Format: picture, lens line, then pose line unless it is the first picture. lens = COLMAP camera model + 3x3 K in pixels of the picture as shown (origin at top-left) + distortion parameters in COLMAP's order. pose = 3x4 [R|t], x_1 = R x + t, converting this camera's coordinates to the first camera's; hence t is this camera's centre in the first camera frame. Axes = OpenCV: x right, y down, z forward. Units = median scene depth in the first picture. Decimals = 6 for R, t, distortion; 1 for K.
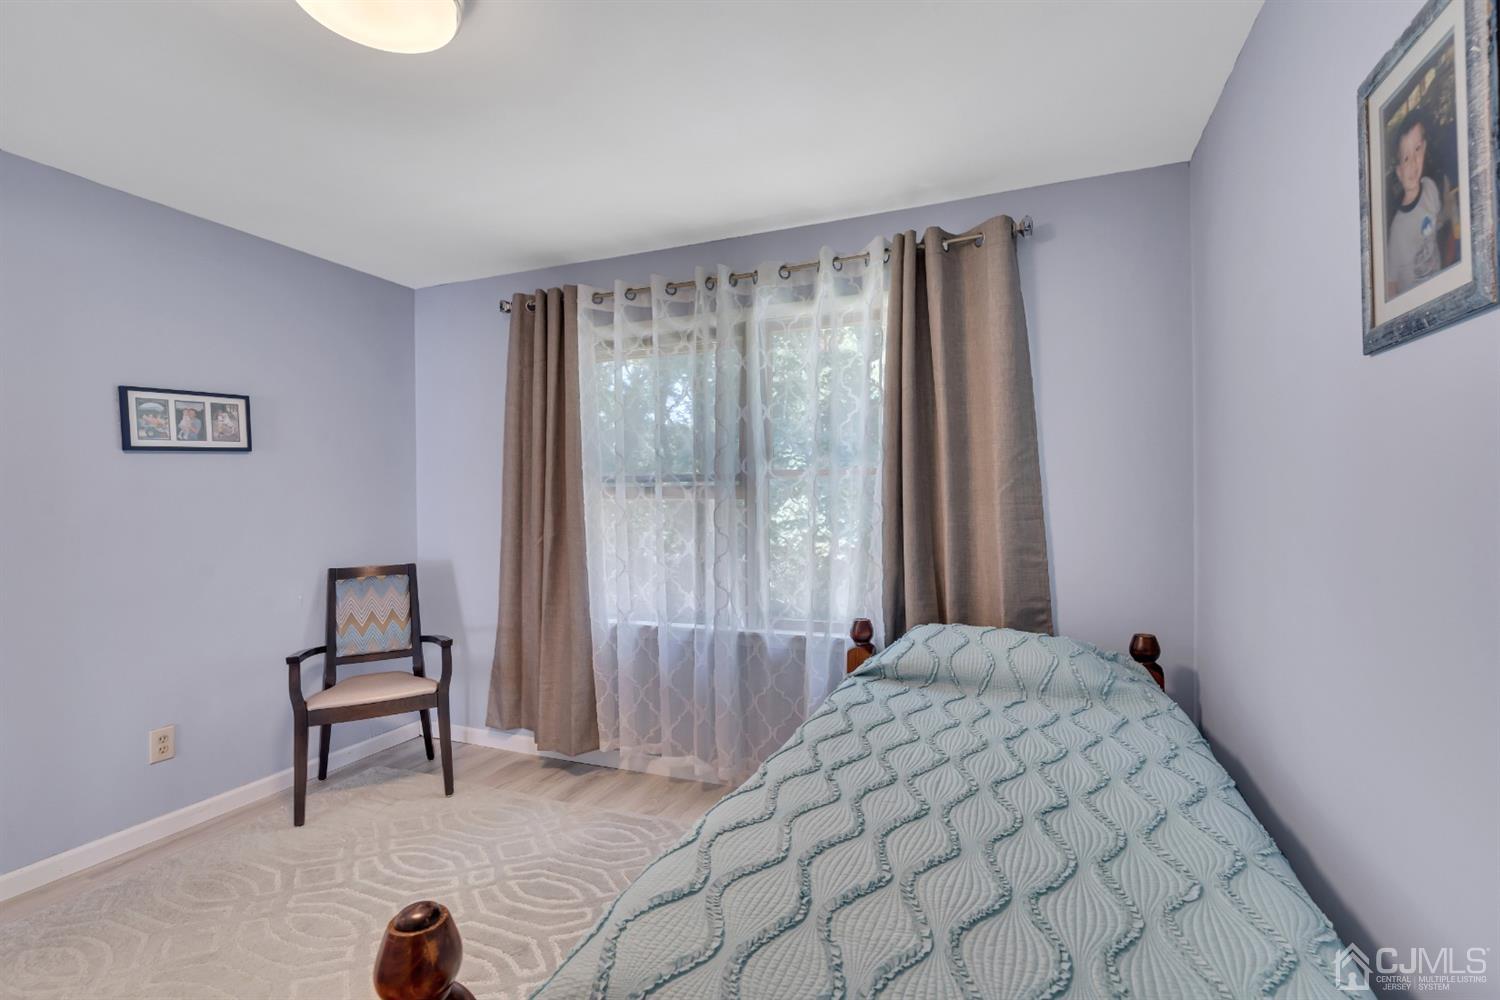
lens RADIAL K [[678.2, 0, 758.0], [0, 678.2, 501.9], [0, 0, 1]] dist [-0.010795, 0.006010]
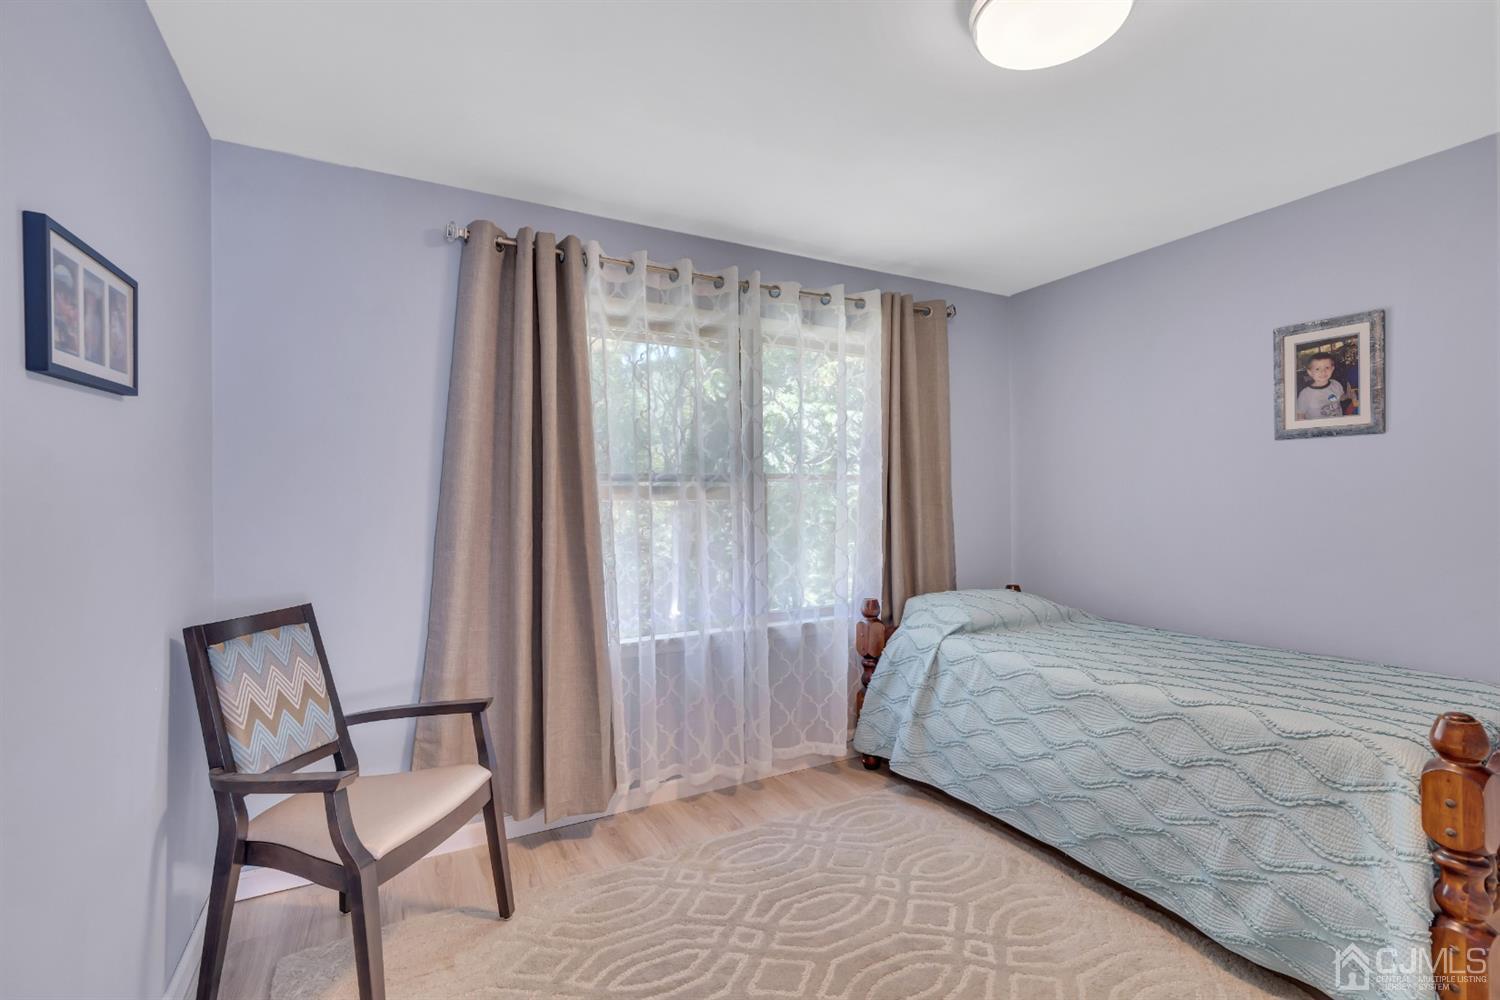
lens RADIAL K [[678.2, 0, 758.0], [0, 678.2, 501.9], [0, 0, 1]] dist [-0.010795, 0.006010]
pose [[0.636741, 0.003677, 0.771069, -0.860529], [0.004977, 0.999948, -0.008878, 0.007568], [-0.771061, 0.009490, 0.636690, 0.354384]]
